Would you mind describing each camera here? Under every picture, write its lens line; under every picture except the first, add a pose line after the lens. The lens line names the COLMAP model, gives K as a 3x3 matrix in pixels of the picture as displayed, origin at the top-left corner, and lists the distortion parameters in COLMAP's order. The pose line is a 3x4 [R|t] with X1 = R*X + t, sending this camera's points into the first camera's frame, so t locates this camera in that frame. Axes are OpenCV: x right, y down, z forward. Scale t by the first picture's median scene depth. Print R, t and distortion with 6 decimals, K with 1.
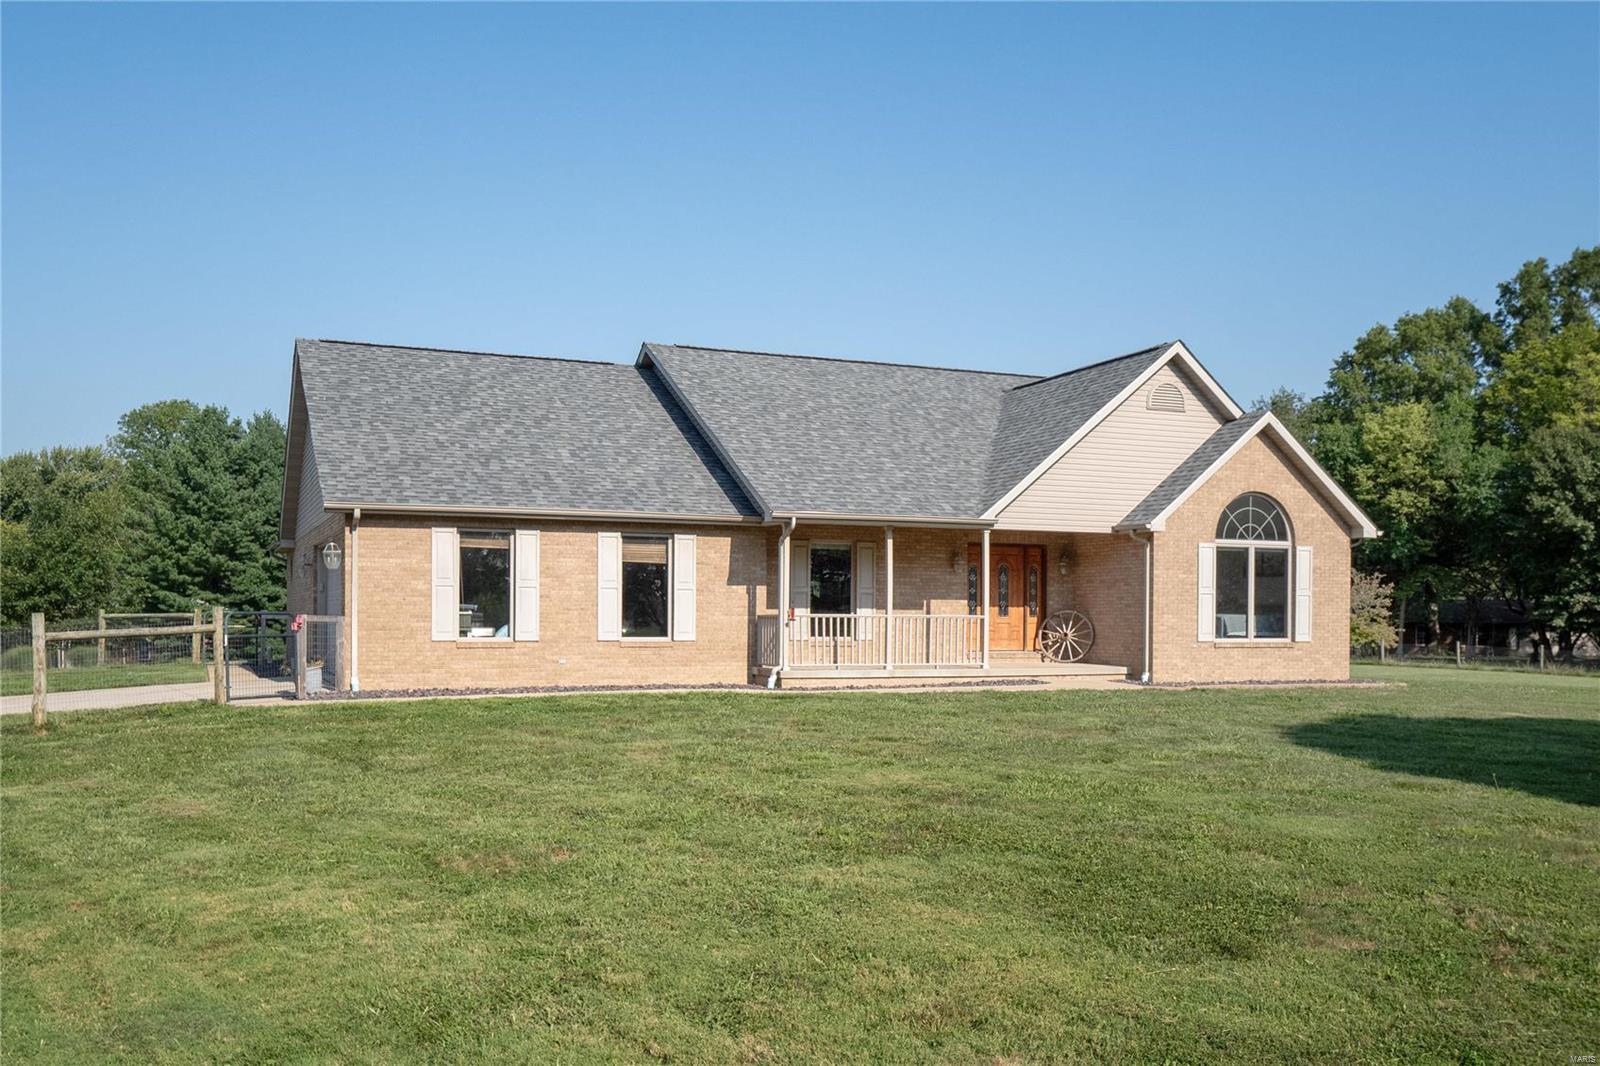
lens RADIAL K [[1336.5, 0, 800.0], [0, 1336.5, 533.0], [0, 0, 1]] dist [0.002952, 0.002188]
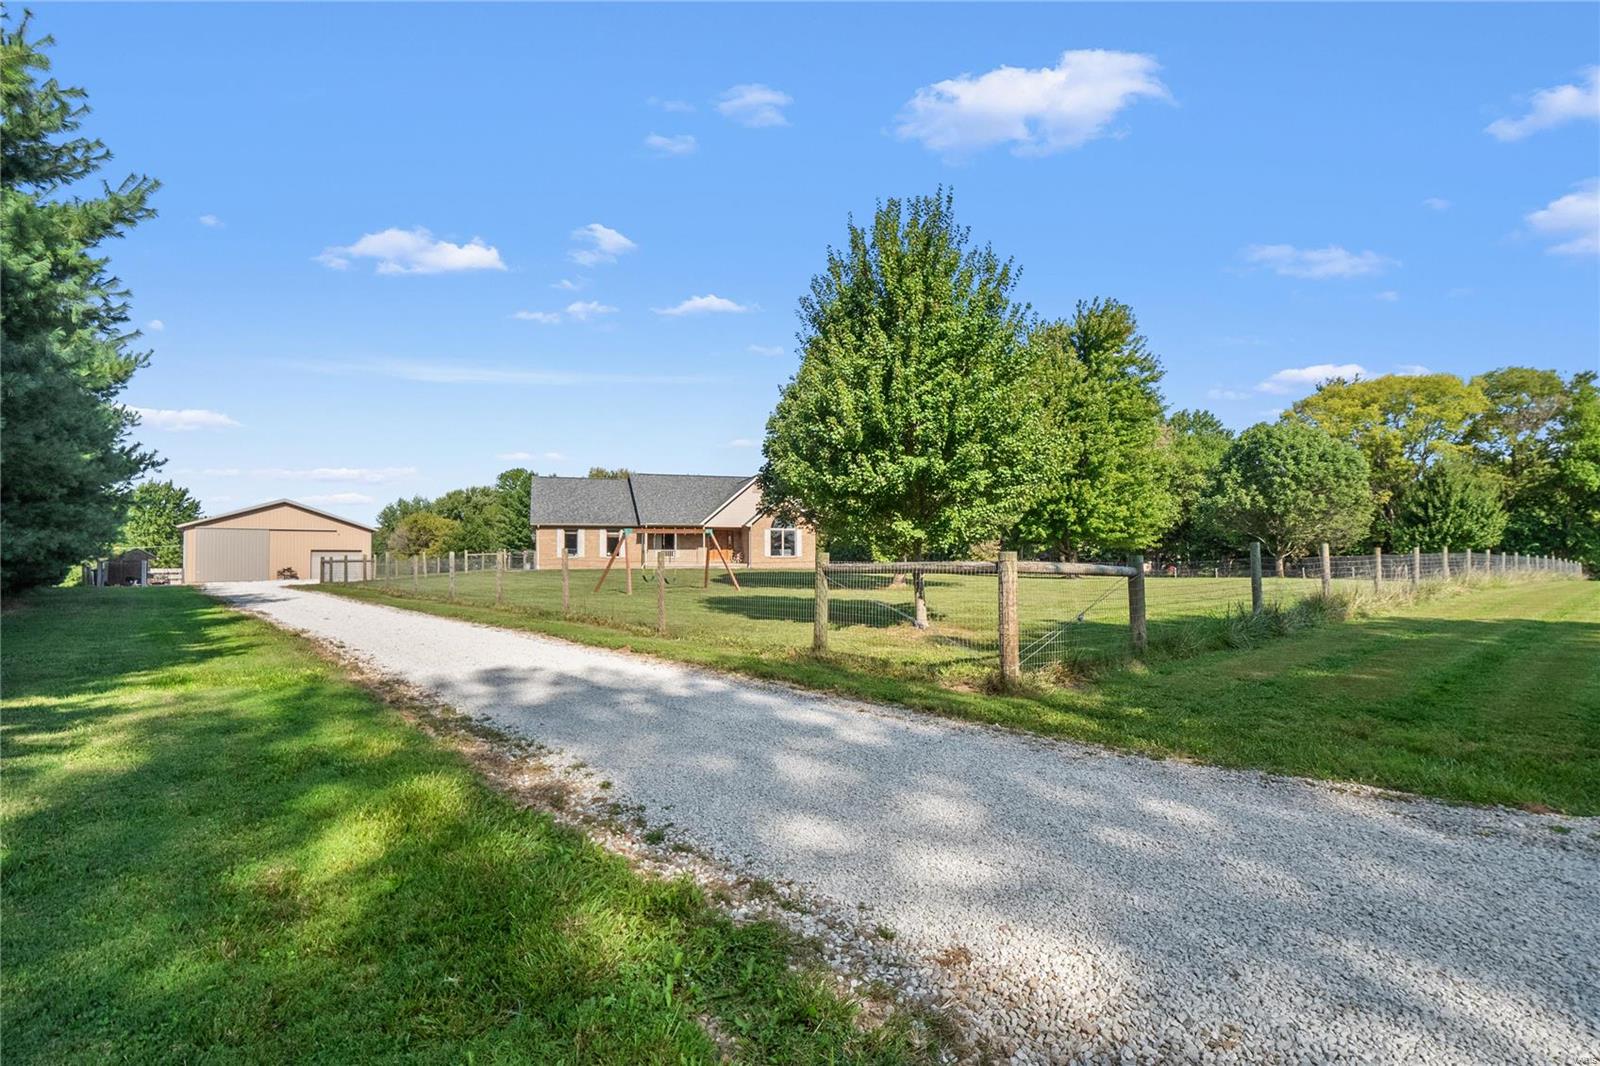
lens RADIAL K [[747.8, 0, 792.4], [0, 747.8, 554.9], [0, 0, 1]] dist [-0.028551, -0.000150]
pose [[0.996363, -0.012564, -0.084282, 0.545884], [0.016309, 0.998903, 0.043898, -0.011874], [0.083638, -0.045113, 0.995475, -1.047164]]
